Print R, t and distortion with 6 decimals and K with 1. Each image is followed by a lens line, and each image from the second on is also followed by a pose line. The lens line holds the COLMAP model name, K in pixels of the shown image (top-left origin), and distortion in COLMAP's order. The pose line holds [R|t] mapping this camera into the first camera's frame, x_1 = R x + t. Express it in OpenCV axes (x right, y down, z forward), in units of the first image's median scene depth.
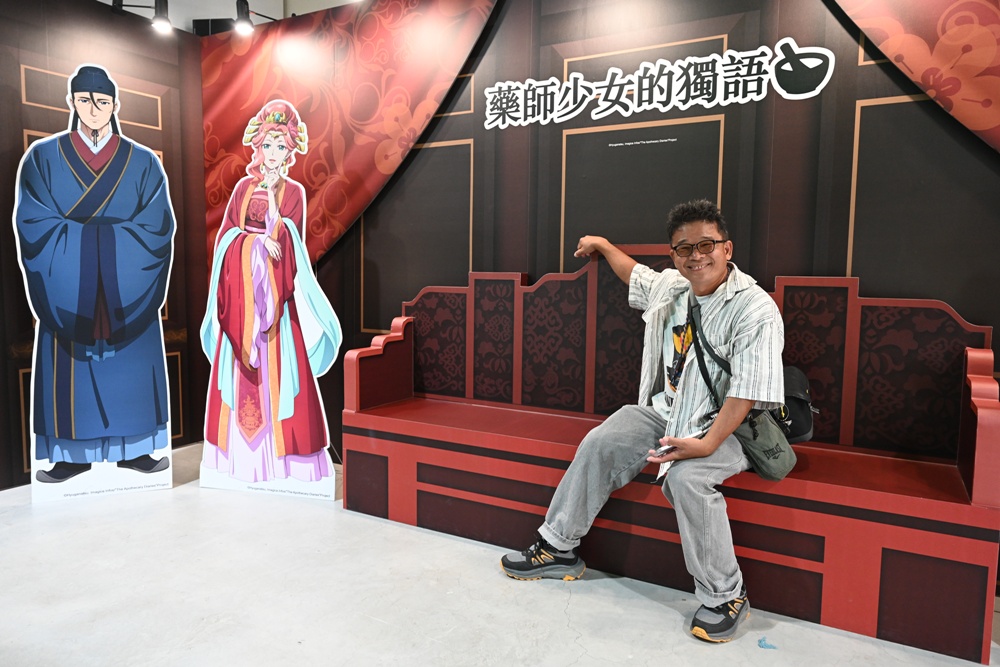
lens RADIAL K [[697.2, 0, 524.2], [0, 697.2, 335.1], [0, 0, 1]] dist [0.001981, -0.004502]
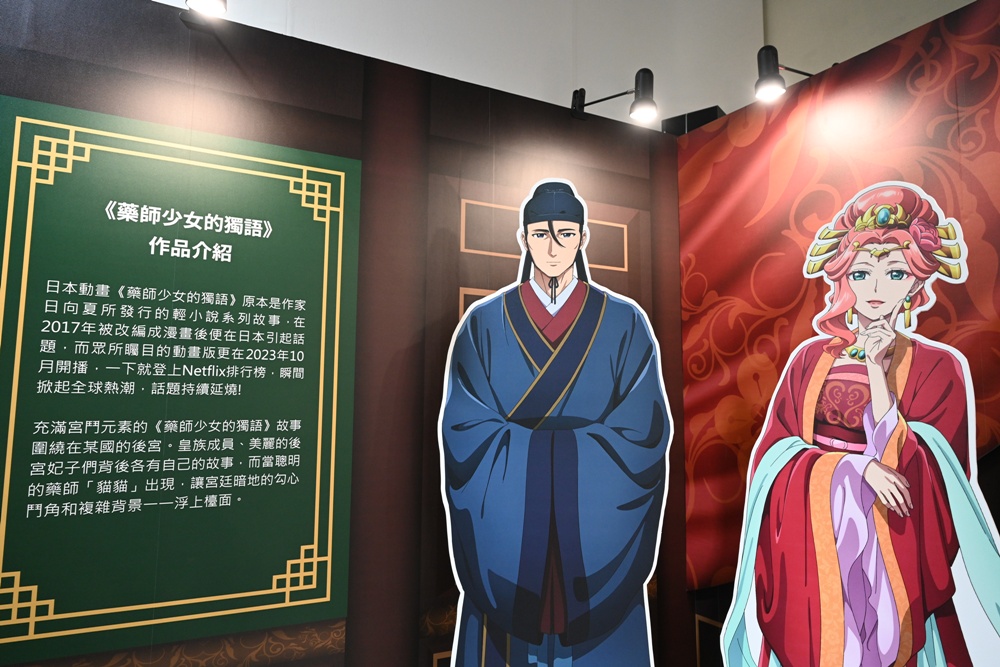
lens RADIAL K [[697.2, 0, 499.9], [0, 697.2, 331.1], [0, 0, 1]] dist [0.001981, -0.004502]
pose [[0.848668, -0.059290, -0.525593, -0.327259], [-0.045089, 0.981971, -0.183577, -0.128918], [0.527001, 0.179494, 0.830694, 0.458746]]
